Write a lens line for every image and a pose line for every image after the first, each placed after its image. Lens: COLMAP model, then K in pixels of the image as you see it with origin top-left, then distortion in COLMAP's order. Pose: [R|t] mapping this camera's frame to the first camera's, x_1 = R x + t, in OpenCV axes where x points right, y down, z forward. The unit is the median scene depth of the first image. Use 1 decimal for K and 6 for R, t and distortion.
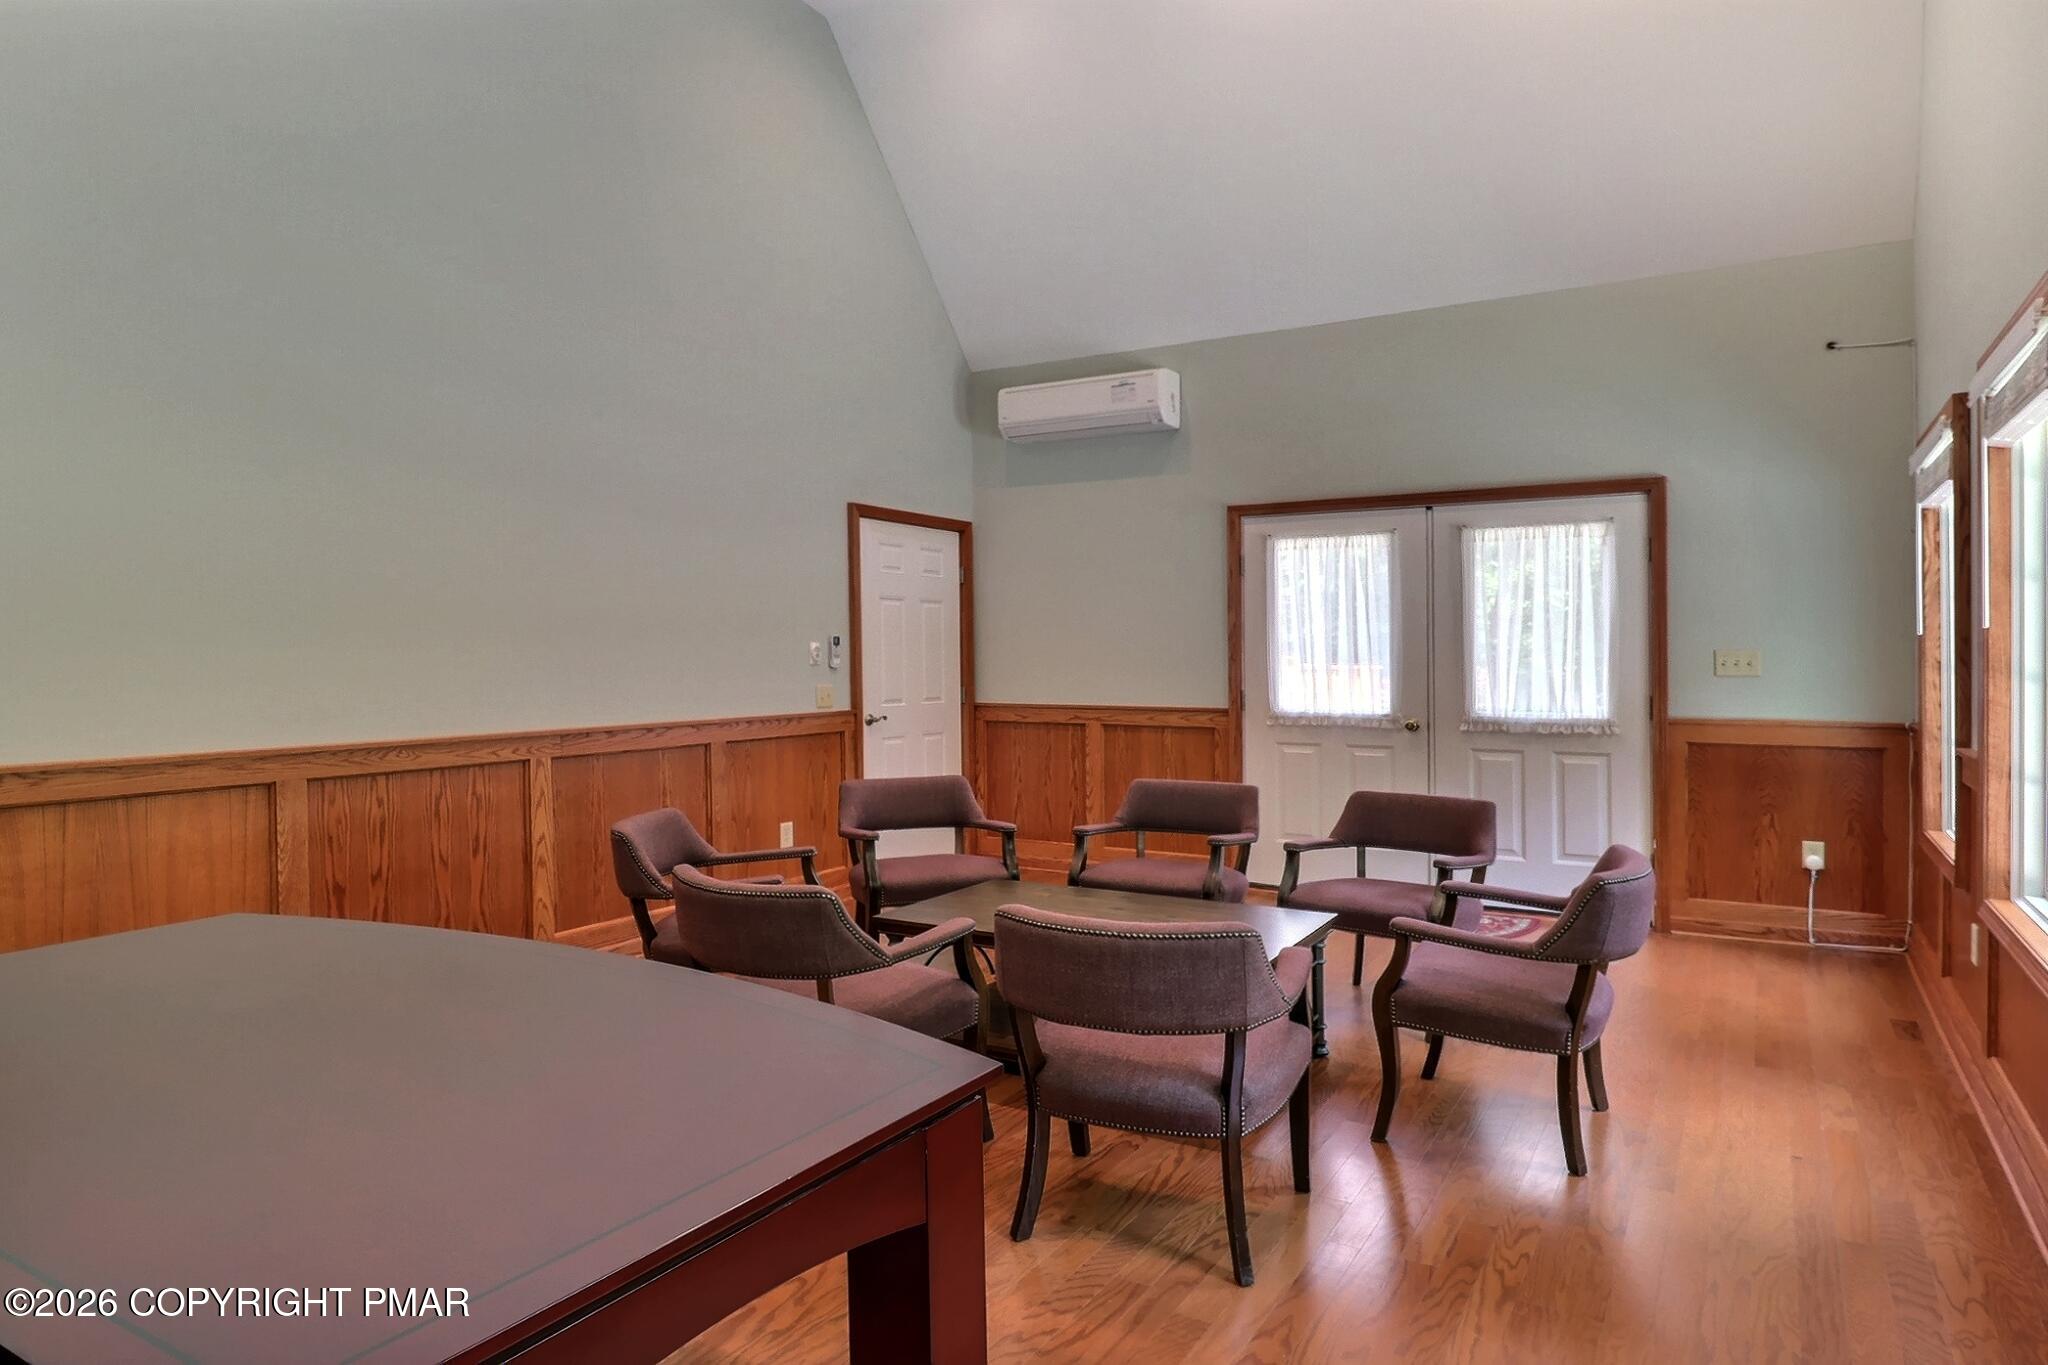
lens RADIAL K [[1219.6, 0, 1049.7], [0, 1219.6, 644.0], [0, 0, 1]] dist [0.001674, 0.000741]
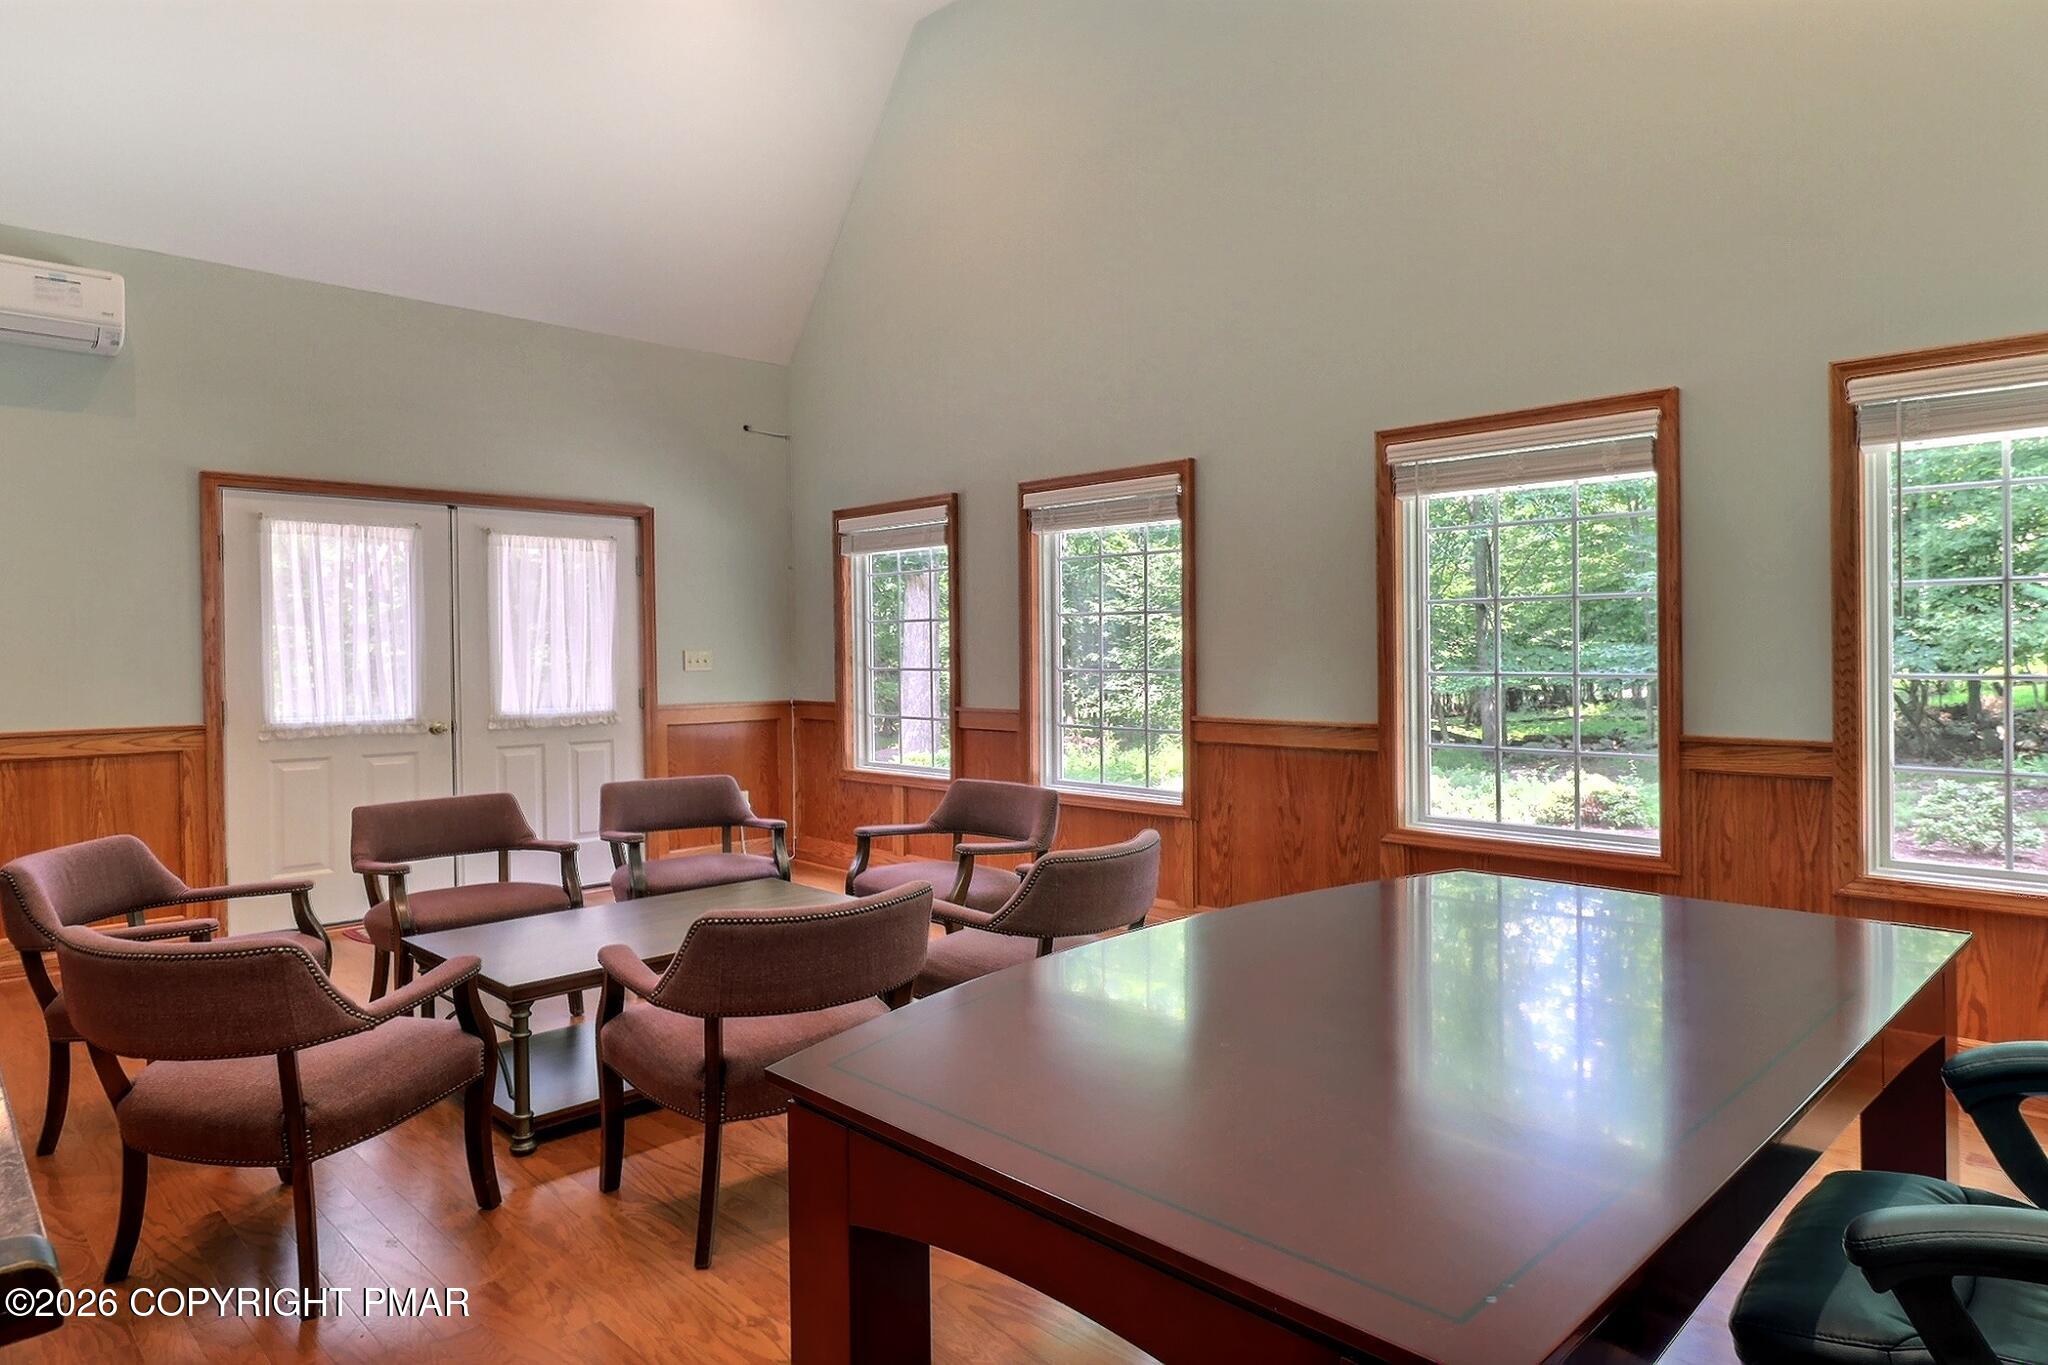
lens RADIAL K [[1219.6, 0, 1049.7], [0, 1219.6, 644.0], [0, 0, 1]] dist [0.001674, 0.000741]
pose [[0.253714, 0.004005, 0.967271, -0.516989], [-0.001657, 0.999992, -0.003705, 0.002162], [-0.967278, -0.000663, 0.253718, 0.278174]]
